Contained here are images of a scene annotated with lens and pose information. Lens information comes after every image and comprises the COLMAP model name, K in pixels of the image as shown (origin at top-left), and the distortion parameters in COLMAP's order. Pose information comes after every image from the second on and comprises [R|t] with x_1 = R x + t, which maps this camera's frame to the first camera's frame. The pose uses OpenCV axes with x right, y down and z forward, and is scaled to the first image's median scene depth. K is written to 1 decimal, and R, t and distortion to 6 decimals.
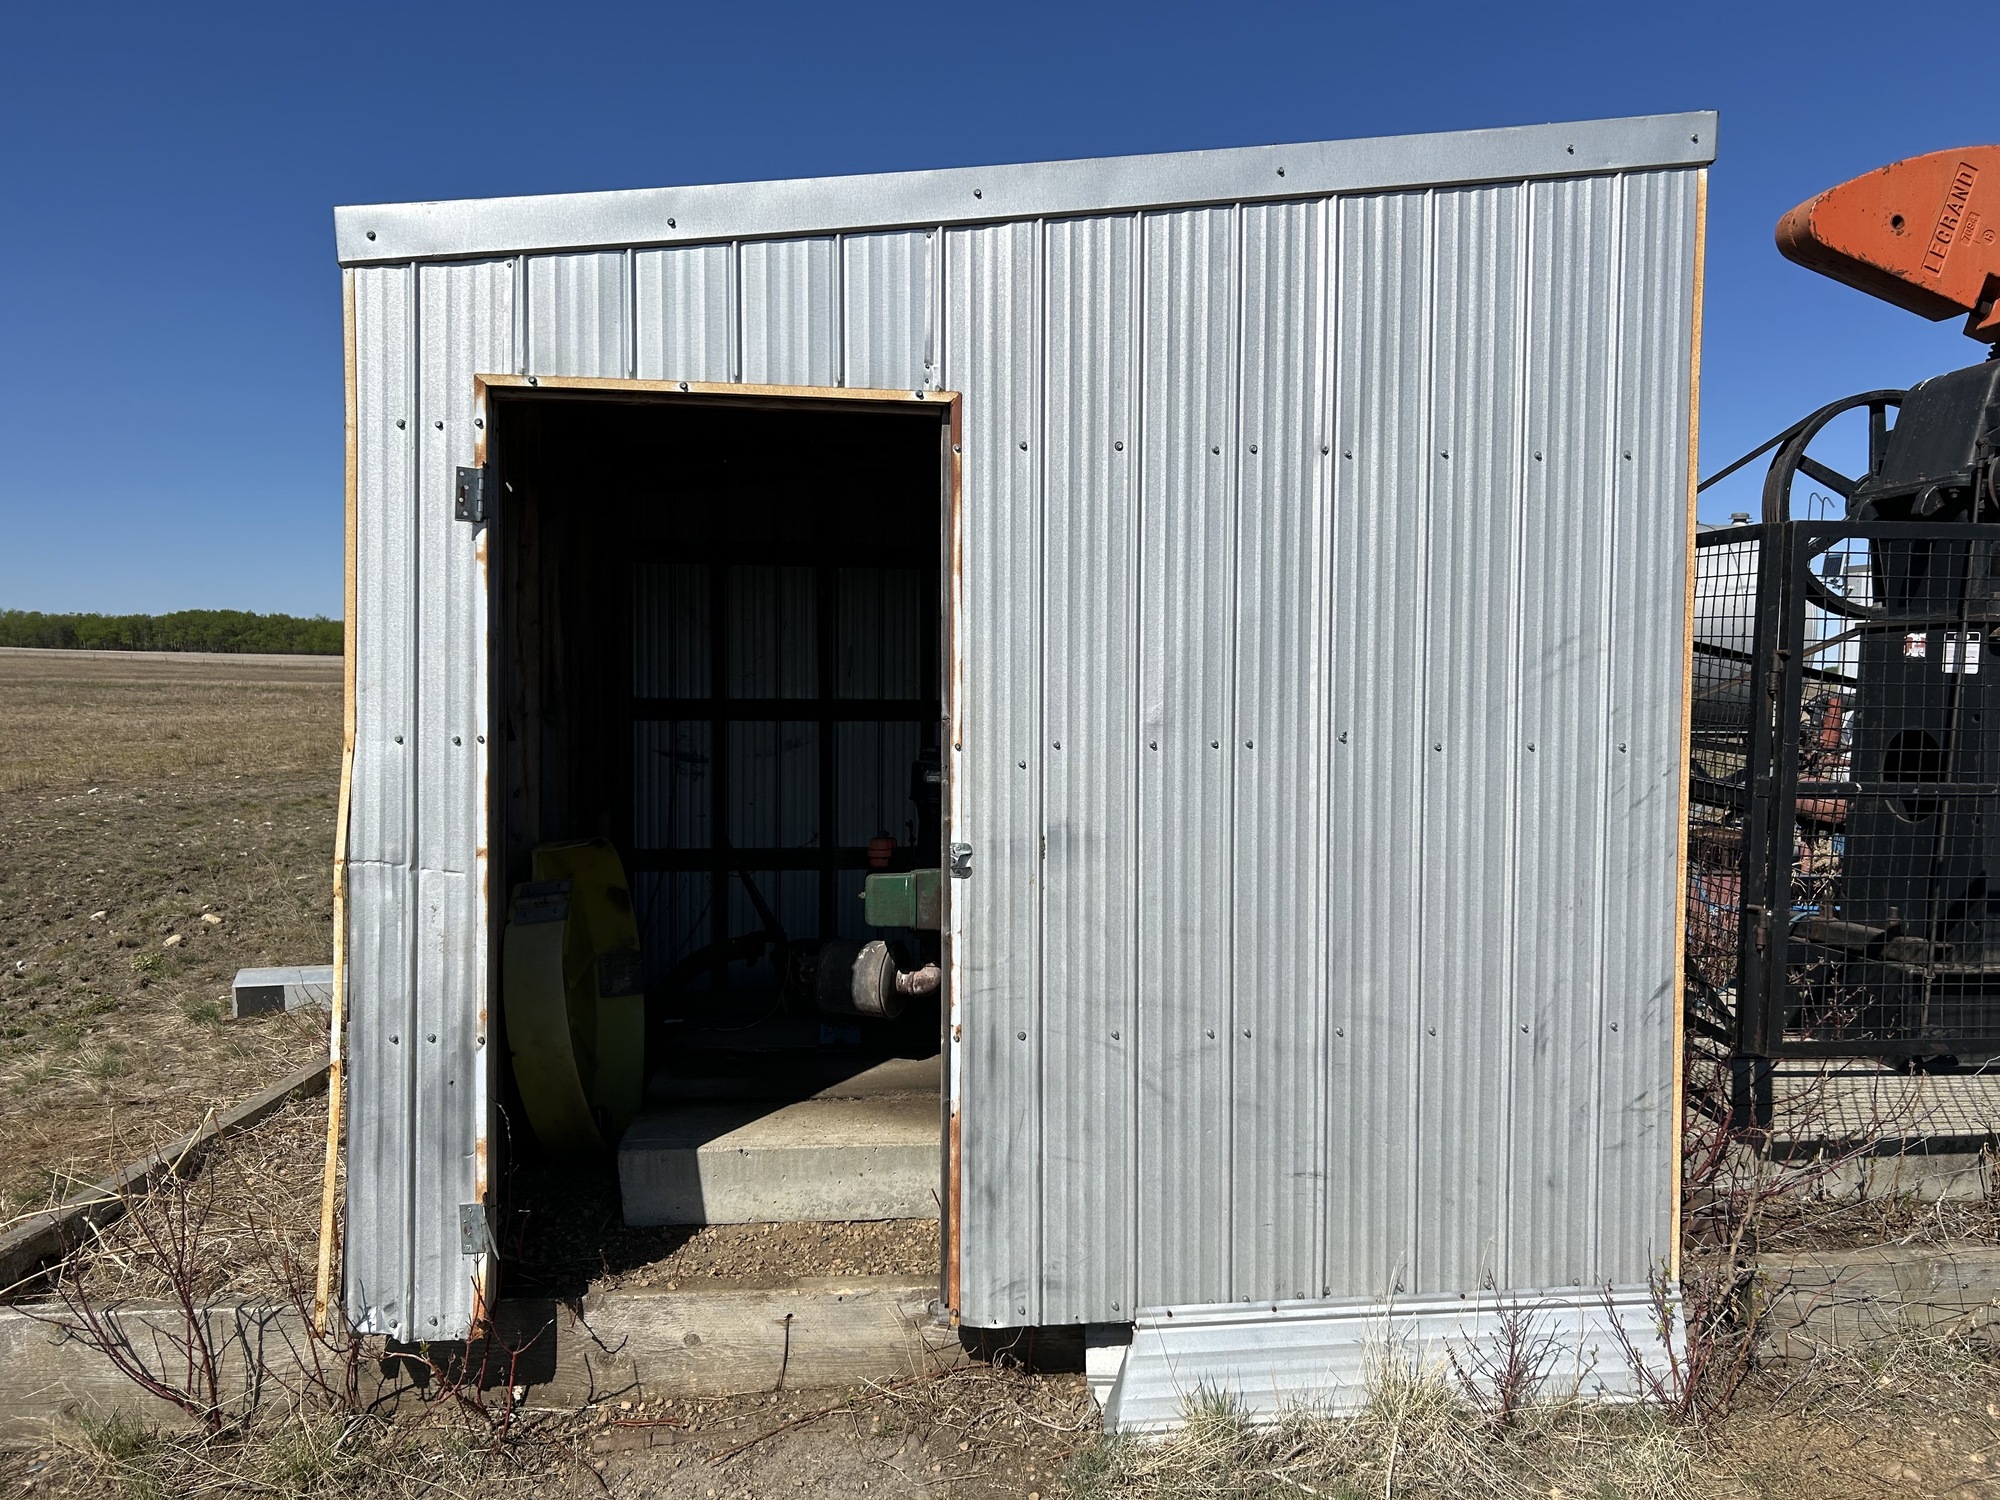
lens RADIAL K [[1599.0, 0, 1000.0], [0, 1599.0, 750.0], [0, 0, 1]] dist [0.002391, 0.000616]
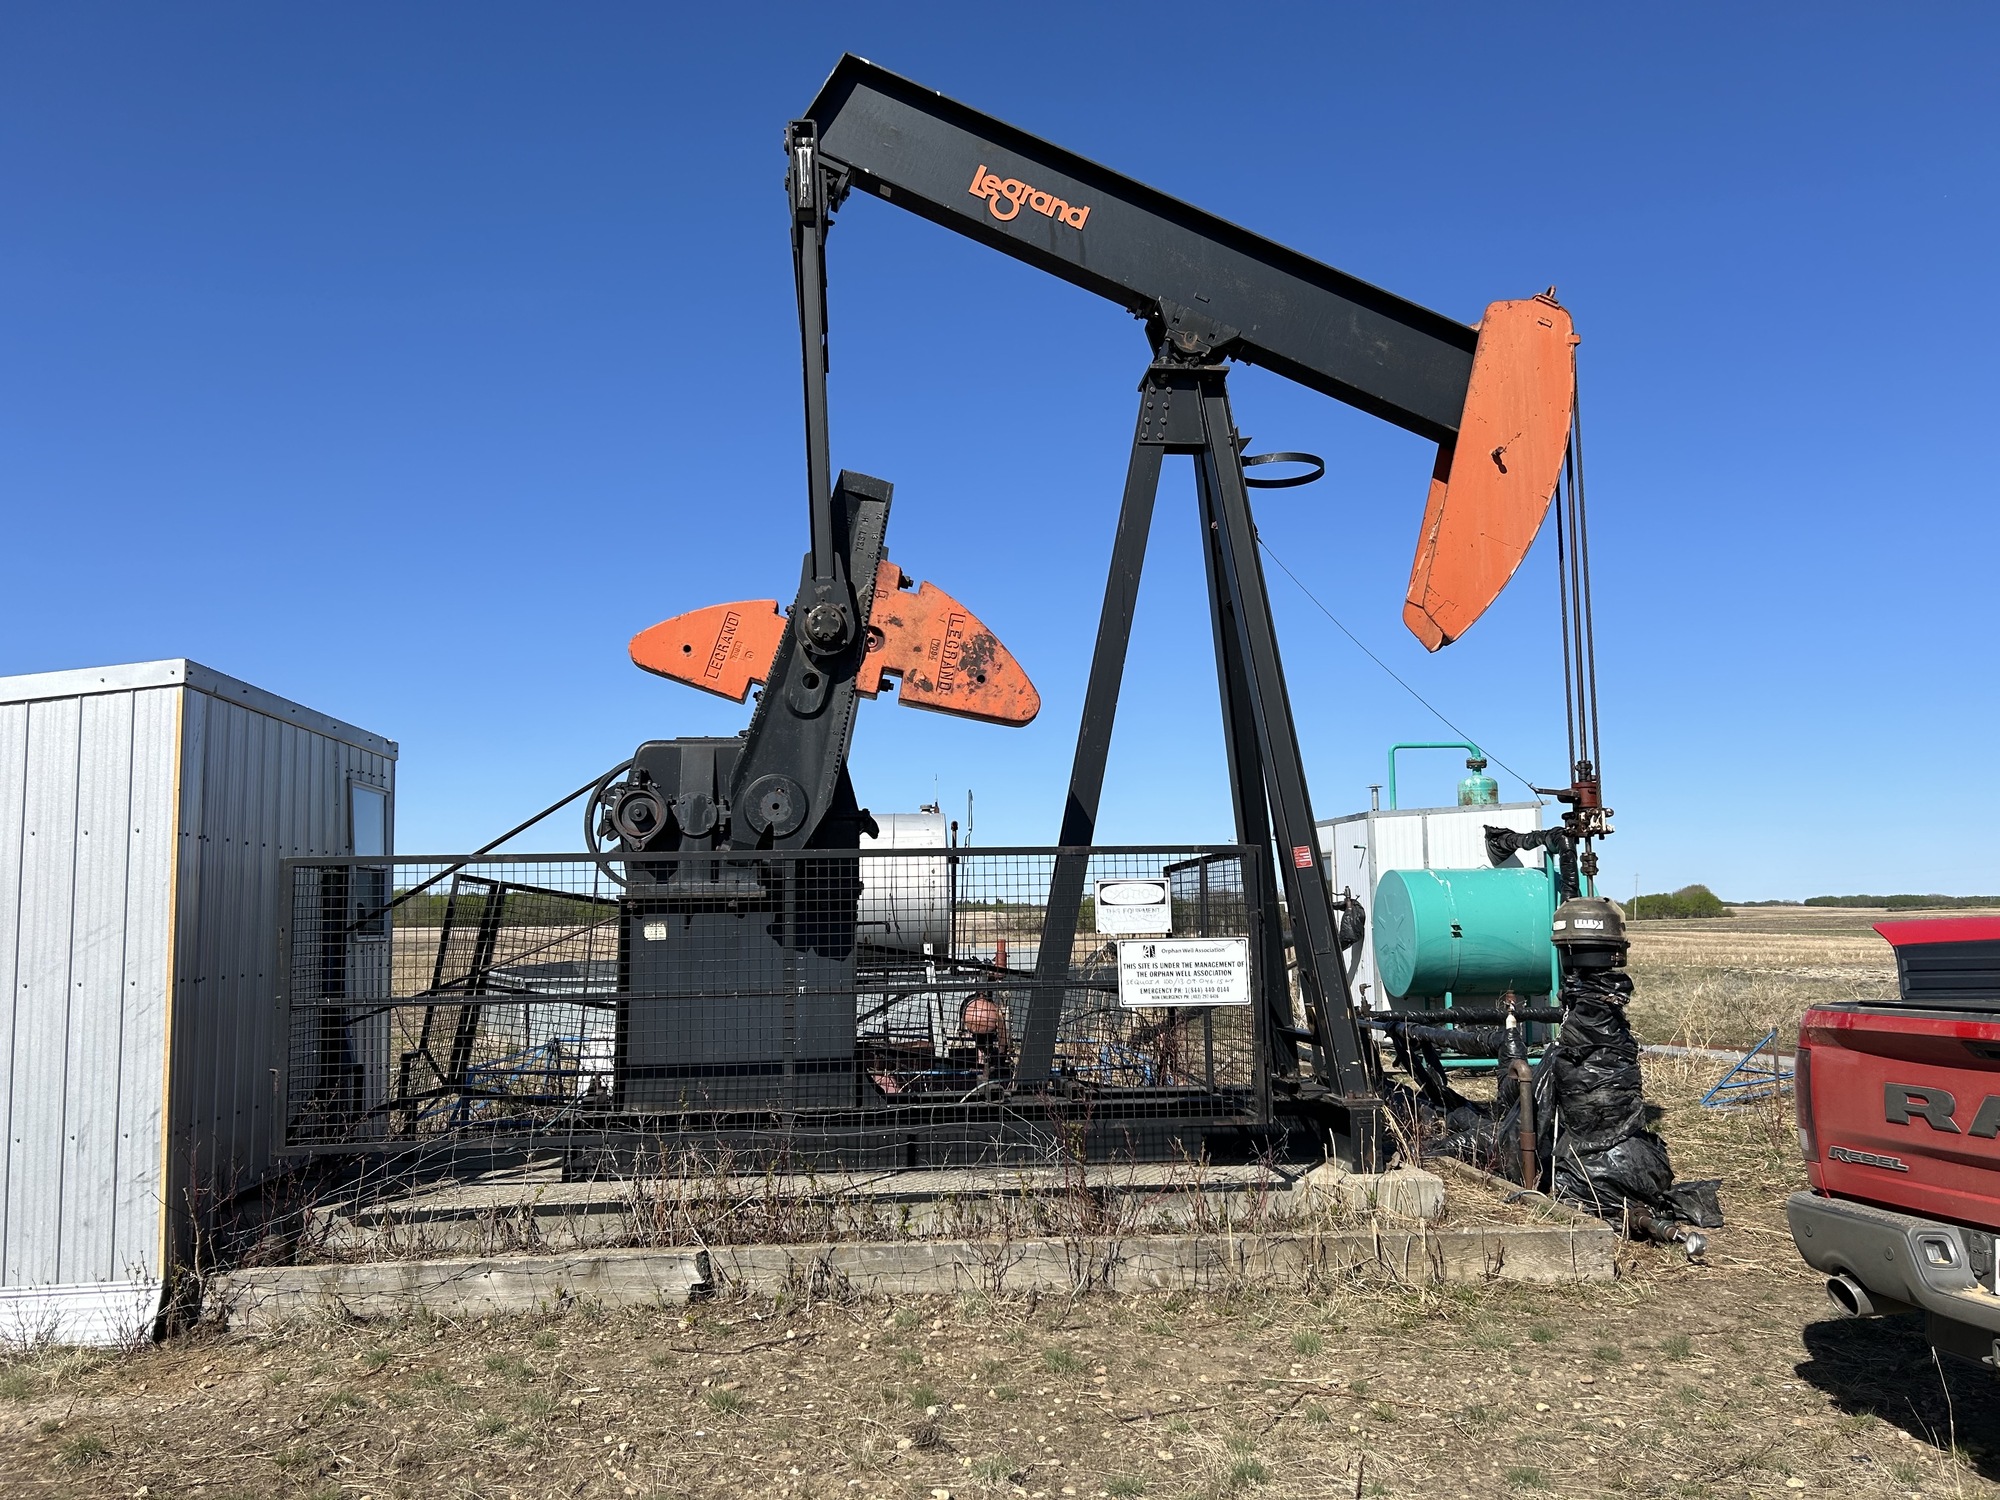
lens RADIAL K [[1599.0, 0, 1000.0], [0, 1599.0, 750.0], [0, 0, 1]] dist [0.002391, 0.000616]
pose [[0.999212, -0.034343, -0.019894, 1.388978], [0.030616, 0.985936, -0.164295, 0.064053], [0.025257, 0.163556, 0.986211, -0.850252]]
